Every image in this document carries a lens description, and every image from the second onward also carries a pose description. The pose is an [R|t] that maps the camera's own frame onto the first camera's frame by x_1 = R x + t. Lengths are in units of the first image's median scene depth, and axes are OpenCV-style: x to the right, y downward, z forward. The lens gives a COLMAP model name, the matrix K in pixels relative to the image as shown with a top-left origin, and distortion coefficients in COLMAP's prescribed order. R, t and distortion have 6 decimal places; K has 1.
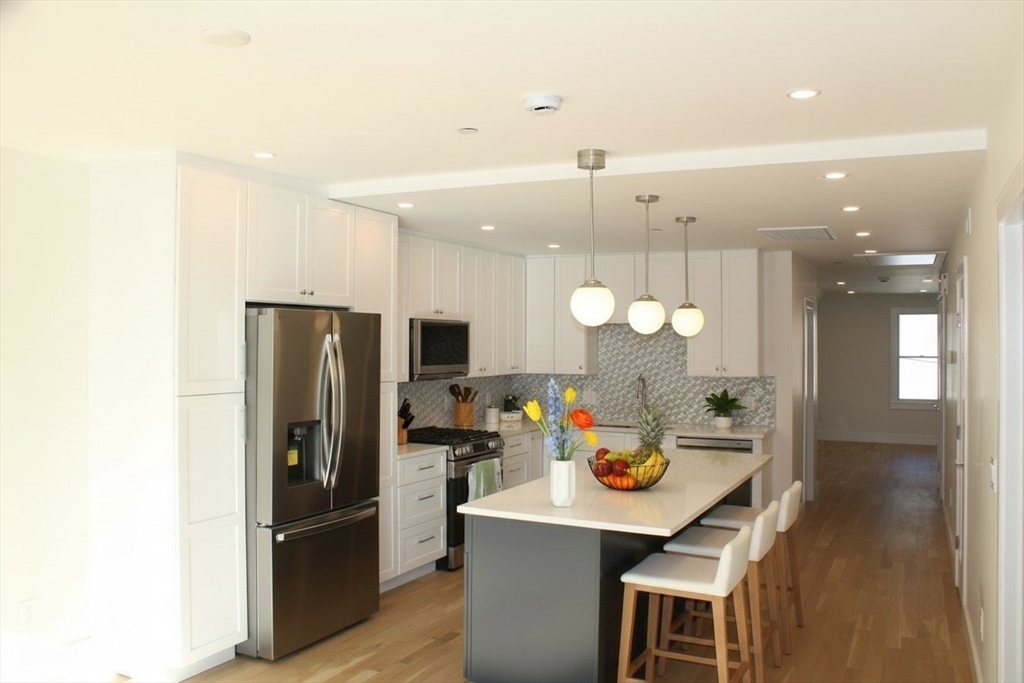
lens RADIAL K [[825.7, 0, 496.5], [0, 825.7, 314.6], [0, 0, 1]] dist [-0.149374, -0.010646]
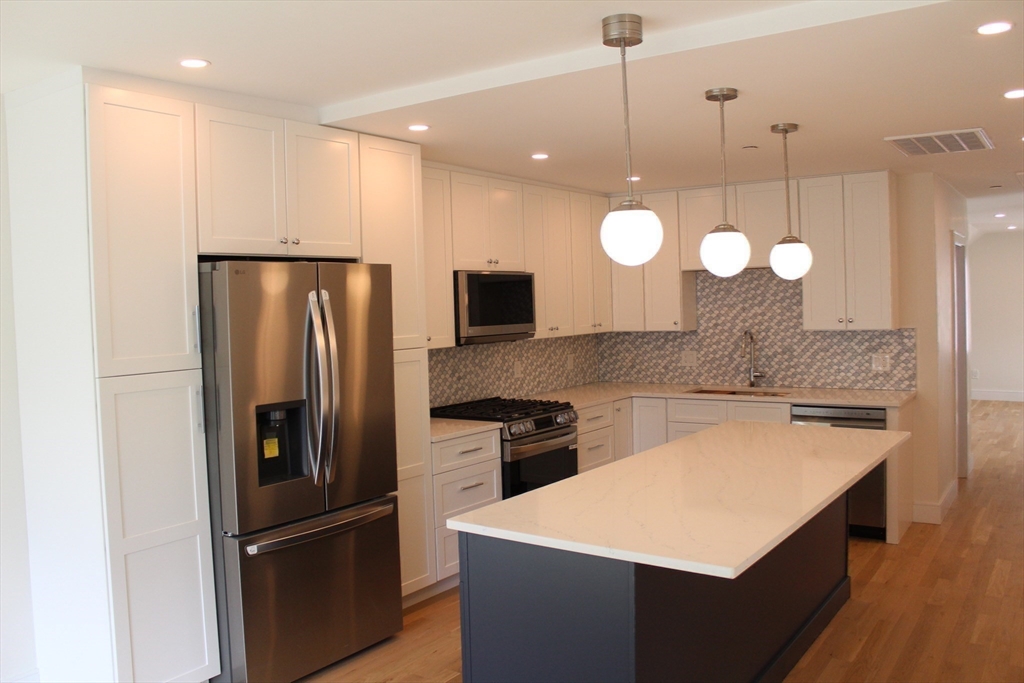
lens RADIAL K [[839.8, 0, 503.7], [0, 839.8, 317.7], [0, 0, 1]] dist [-0.153270, 0.122838]
pose [[0.988634, -0.029665, -0.147385, 0.078177], [0.037617, 0.997966, 0.051468, 0.011725], [0.145559, -0.056428, 0.987739, 0.188639]]
